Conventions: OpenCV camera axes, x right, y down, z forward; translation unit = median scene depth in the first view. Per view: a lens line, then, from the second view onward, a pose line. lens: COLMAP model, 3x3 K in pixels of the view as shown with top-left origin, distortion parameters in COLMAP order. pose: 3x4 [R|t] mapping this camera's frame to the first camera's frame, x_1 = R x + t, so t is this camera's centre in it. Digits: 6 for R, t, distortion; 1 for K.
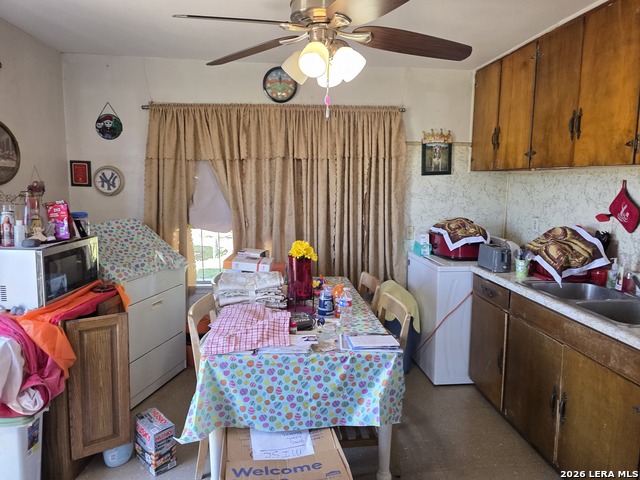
lens RADIAL K [[429.7, 0, 320.2], [0, 429.7, 233.9], [0, 0, 1]] dist [0.004033, 0.000602]
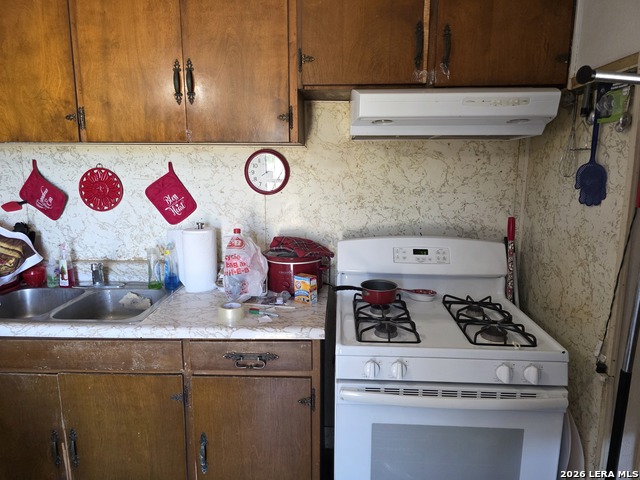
lens RADIAL K [[429.7, 0, 320.2], [0, 429.7, 233.9], [0, 0, 1]] dist [0.004033, 0.000602]
pose [[0.155704, -0.171196, 0.972856, -0.061688], [0.126378, 0.980226, 0.152266, -0.040587], [-0.979686, 0.099239, 0.174261, 0.317593]]
